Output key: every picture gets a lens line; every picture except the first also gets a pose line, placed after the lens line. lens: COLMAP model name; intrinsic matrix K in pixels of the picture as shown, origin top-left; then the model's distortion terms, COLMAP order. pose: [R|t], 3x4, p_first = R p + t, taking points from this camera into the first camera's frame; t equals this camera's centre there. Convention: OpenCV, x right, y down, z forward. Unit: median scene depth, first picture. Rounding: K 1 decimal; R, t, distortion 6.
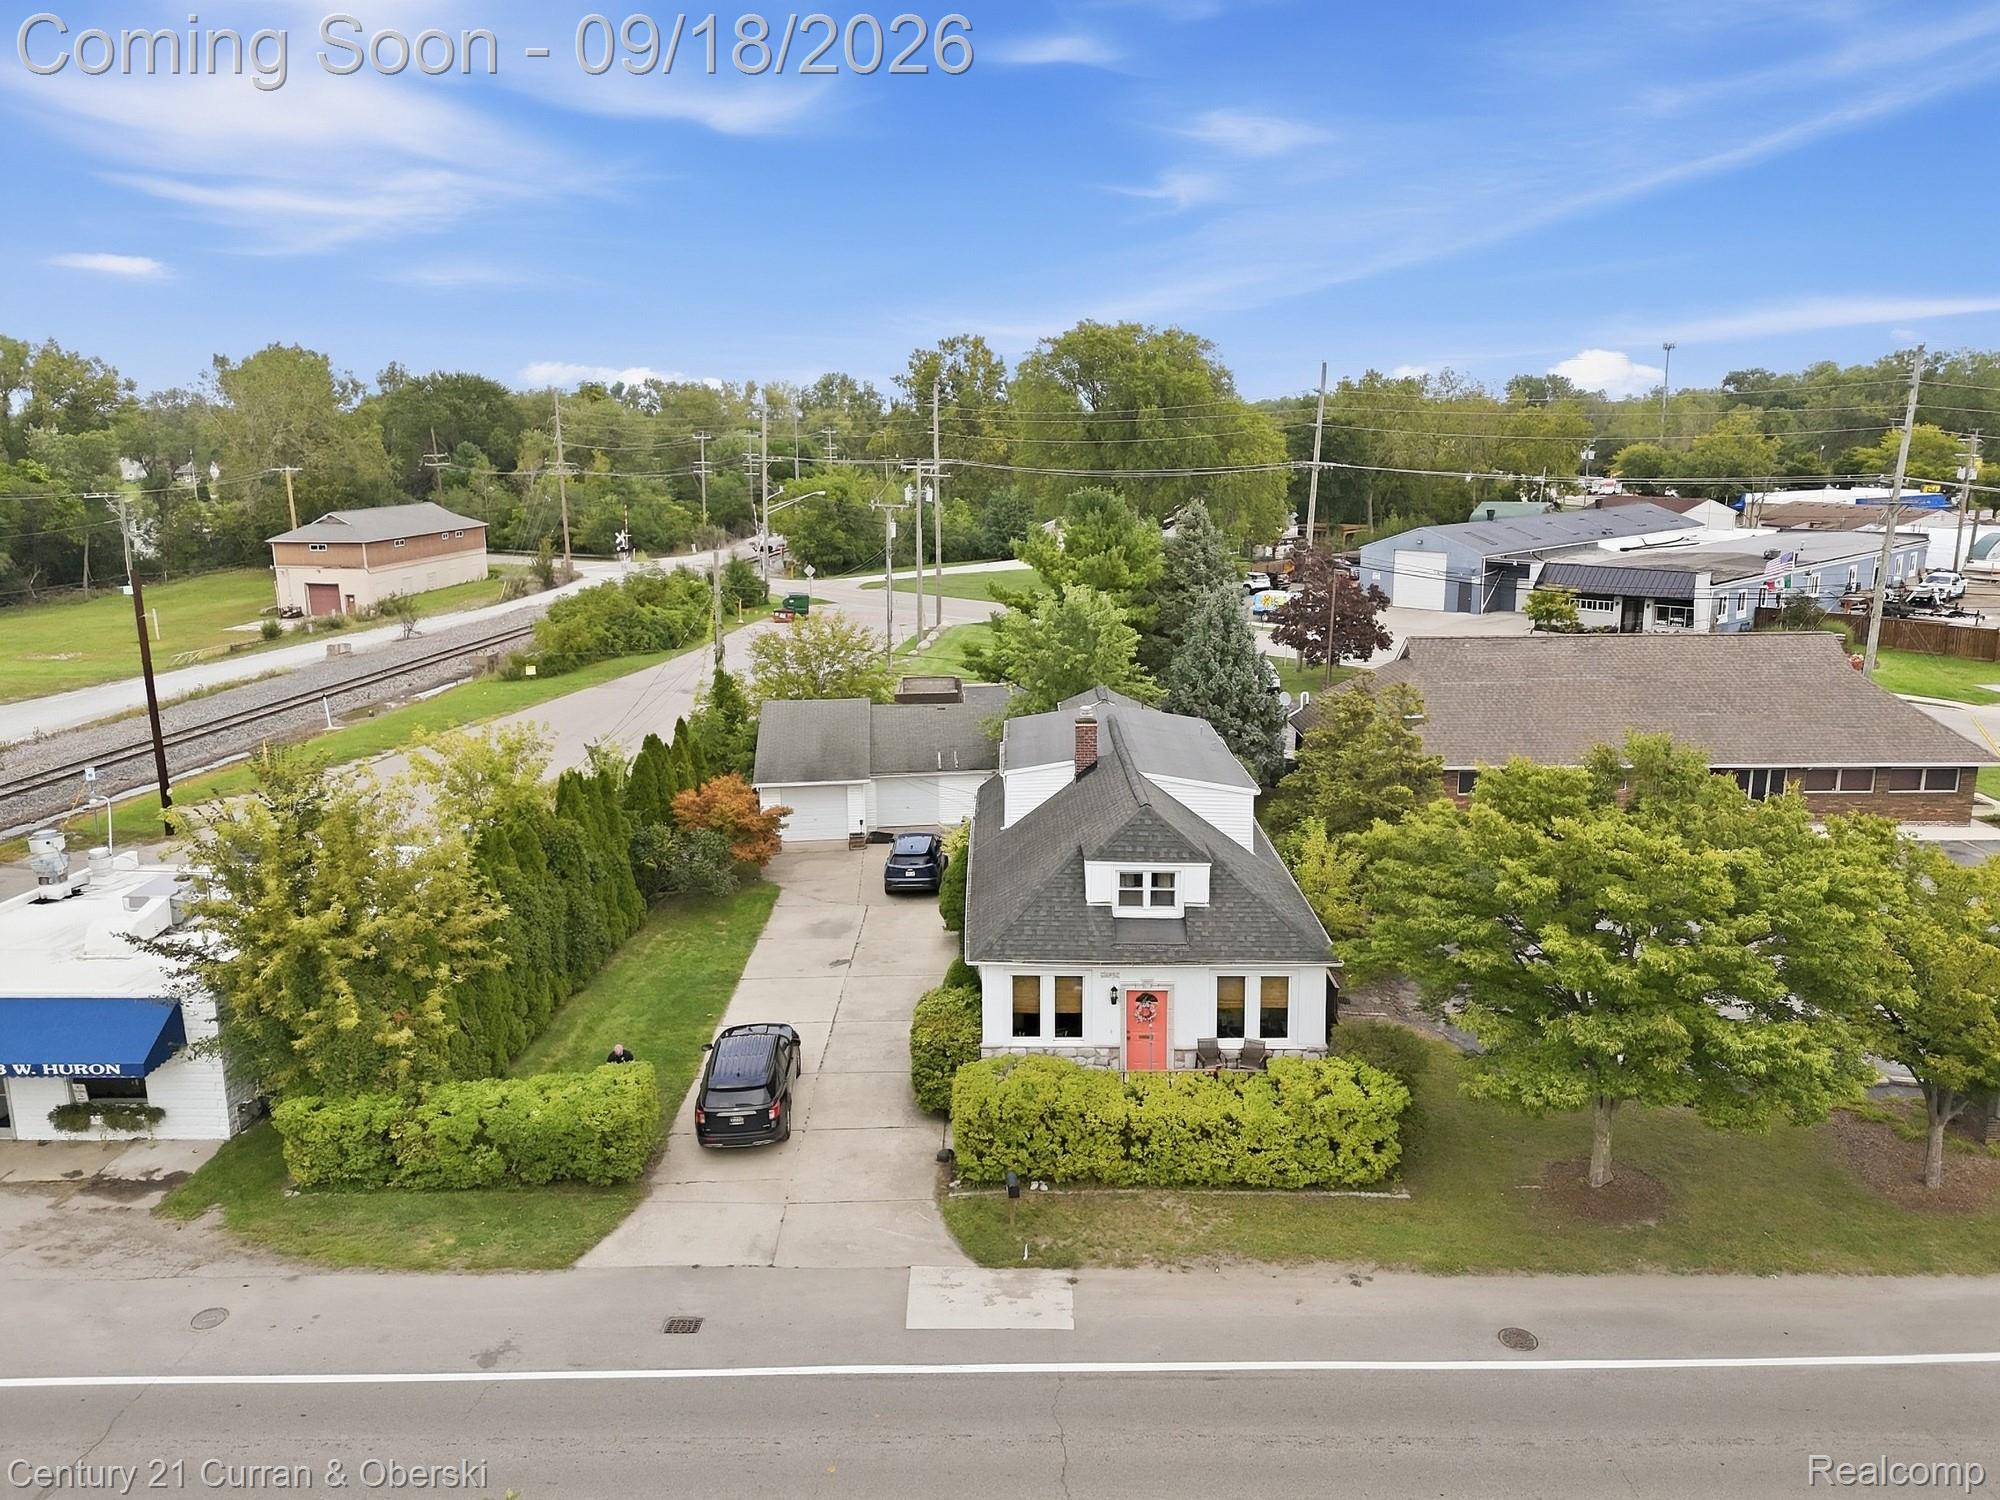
lens RADIAL K [[1467.9, 0, 997.8], [0, 1467.9, 740.5], [0, 0, 1]] dist [0.073927, -0.071721]
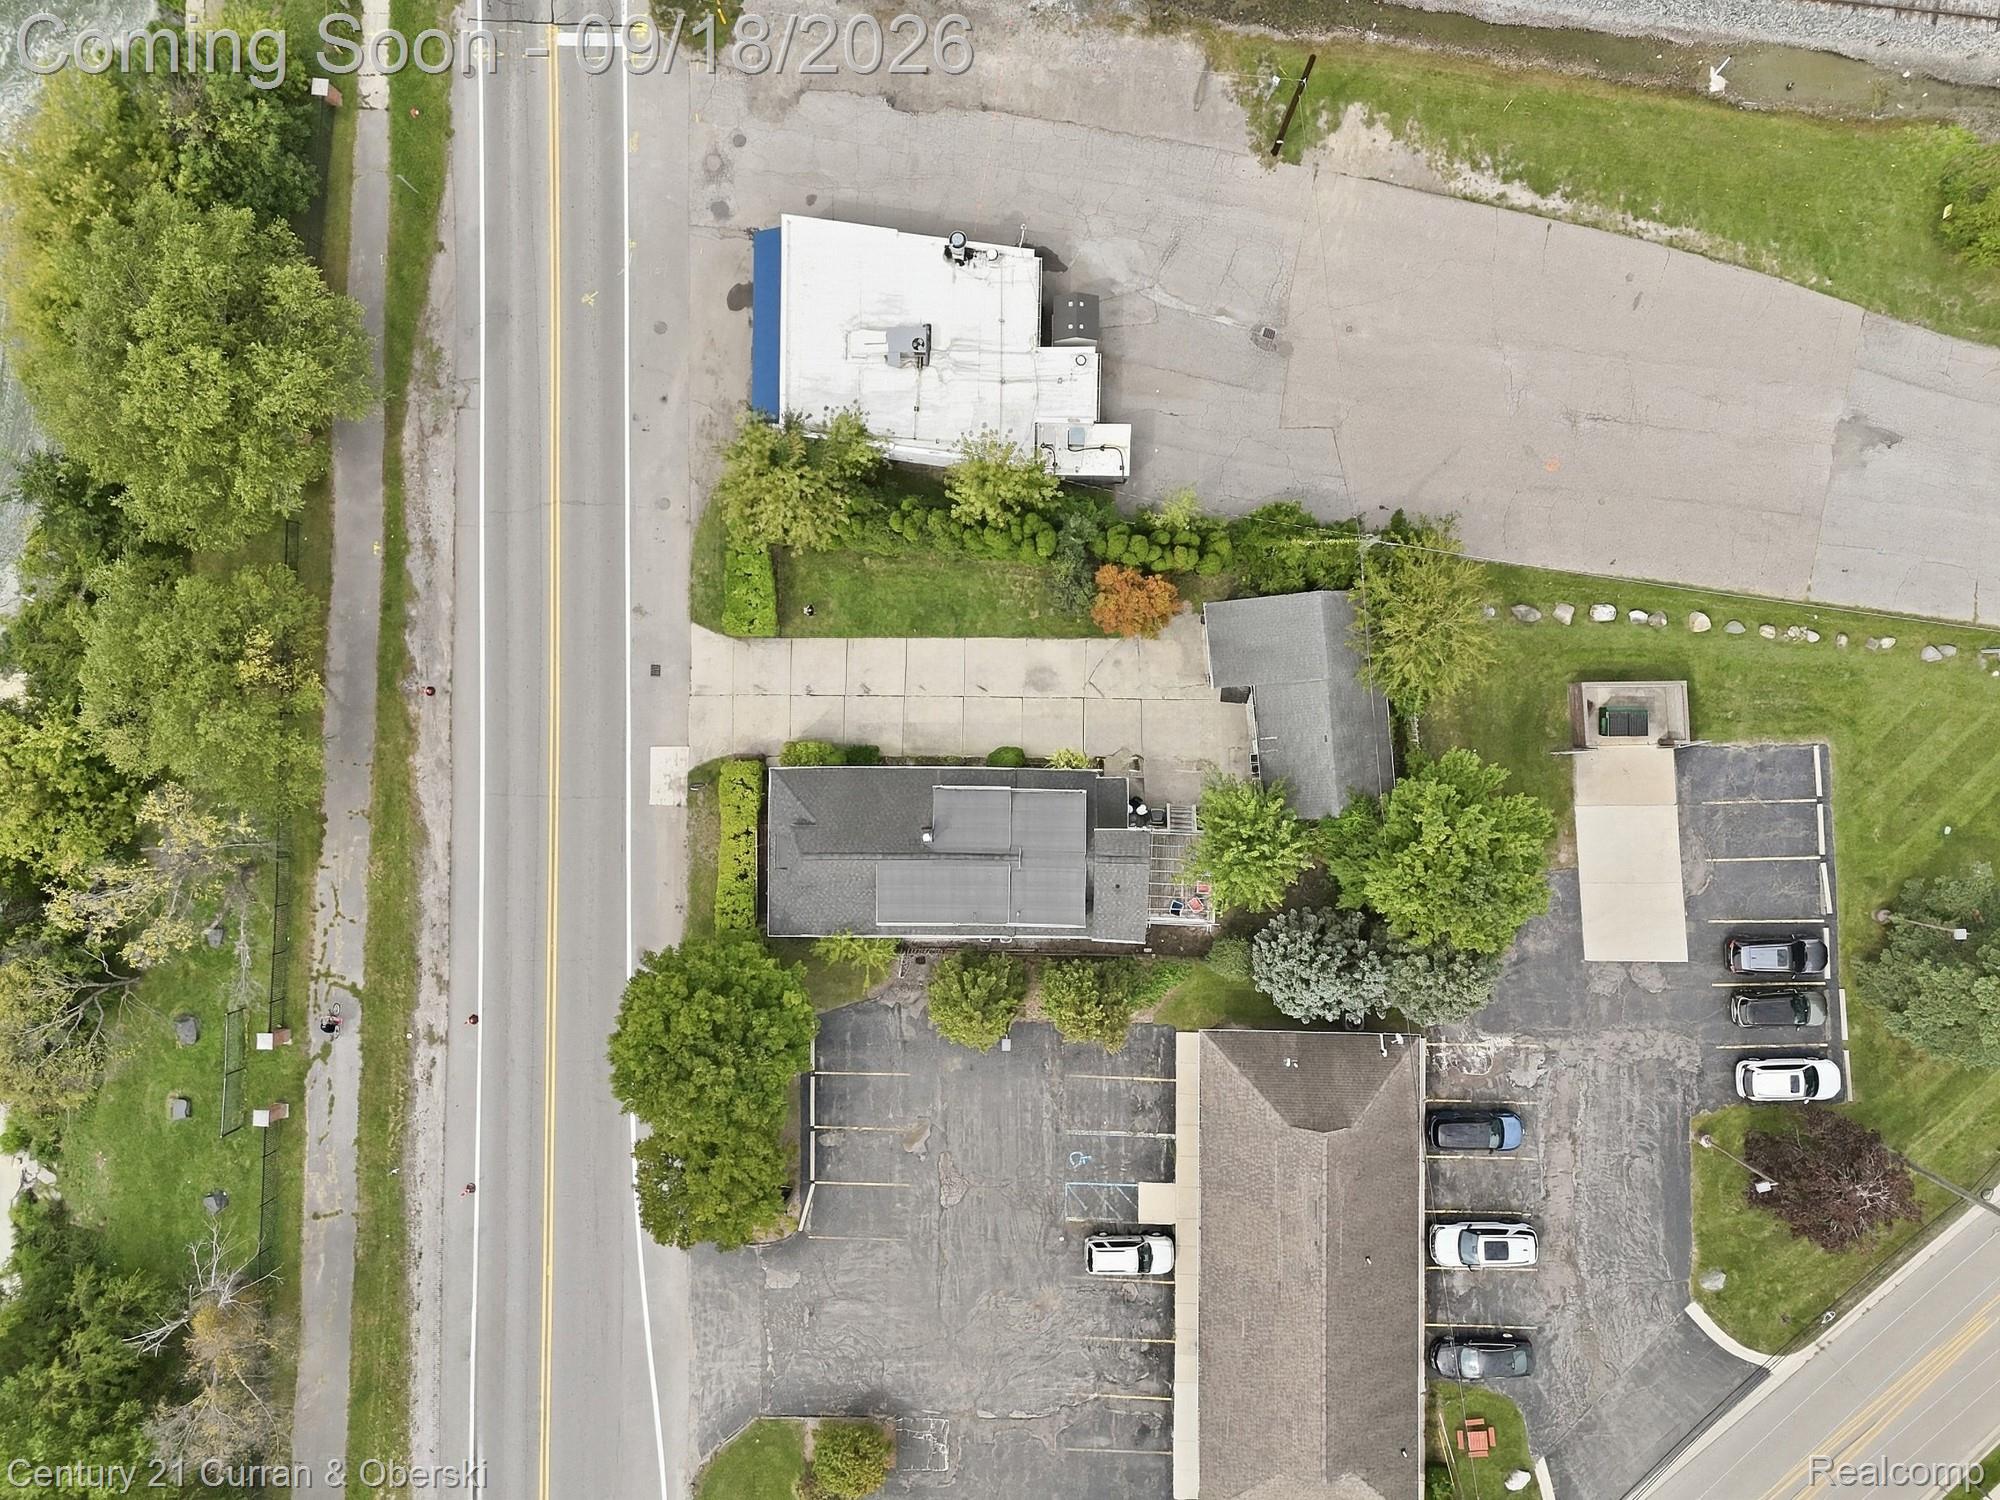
lens RADIAL K [[1467.9, 0, 997.8], [0, 1467.9, 740.5], [0, 0, 1]] dist [0.073927, -0.071721]
pose [[-0.004124, 0.999811, 0.018996, -0.105386], [-0.184193, -0.019431, 0.982698, -2.045381], [0.982881, 0.000554, 0.184239, 0.898636]]
